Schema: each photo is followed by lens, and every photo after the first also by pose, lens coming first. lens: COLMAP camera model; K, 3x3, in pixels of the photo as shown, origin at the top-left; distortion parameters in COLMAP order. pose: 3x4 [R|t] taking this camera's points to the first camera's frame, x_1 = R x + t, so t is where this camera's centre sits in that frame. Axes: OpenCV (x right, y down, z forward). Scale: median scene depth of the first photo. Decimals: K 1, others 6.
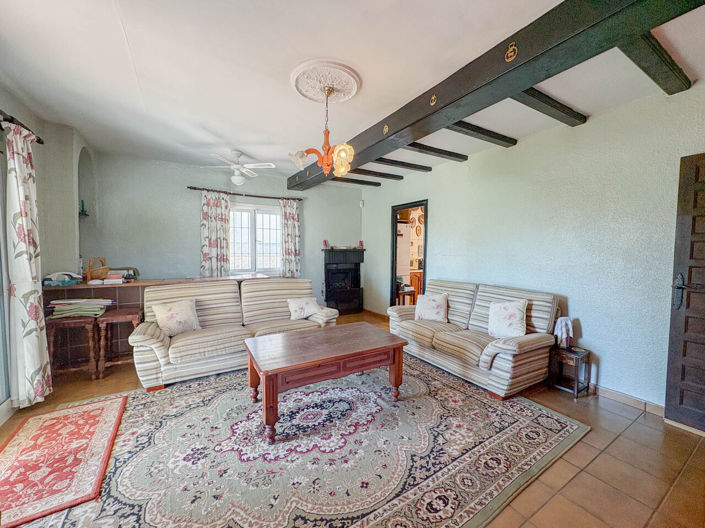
lens RADIAL K [[281.2, 0, 353.5], [0, 281.2, 263.0], [0, 0, 1]] dist [-0.000309, -0.000441]
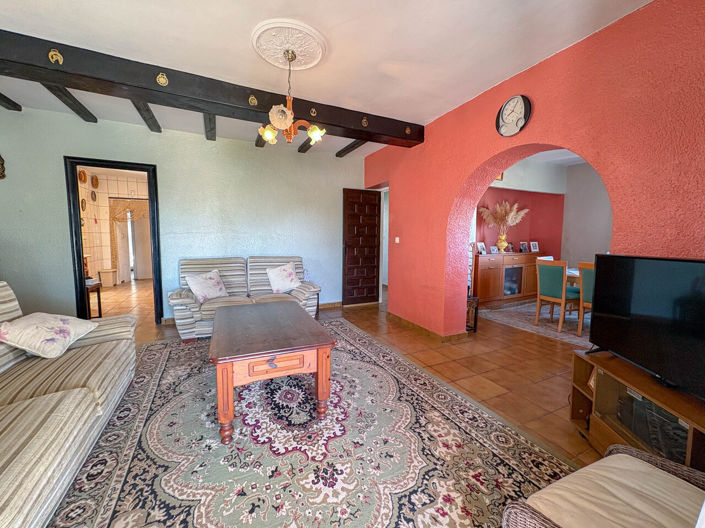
lens RADIAL K [[281.2, 0, 352.9], [0, 281.2, 262.8], [0, 0, 1]] dist [-0.000309, -0.000441]
pose [[0.097798, -0.093902, 0.990766, -0.611949], [0.037722, 0.995173, 0.090596, 0.009070], [-0.994491, 0.028514, 0.100868, 0.397288]]
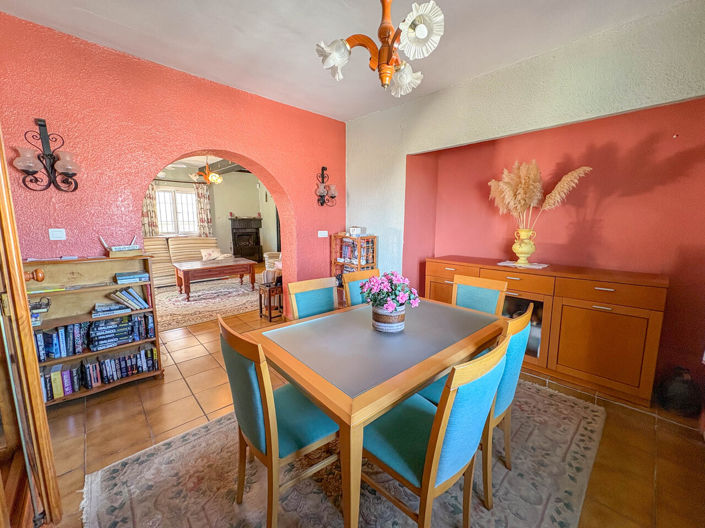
lens RADIAL K [[281.2, 0, 352.9], [0, 281.2, 260.5], [0, 0, 1]] dist [-0.000309, -0.000441]
pose [[0.978360, -0.028784, 0.204898, 0.300576], [0.007973, 0.994785, 0.101679, 0.034117], [-0.206757, -0.097845, 0.973488, -0.793985]]
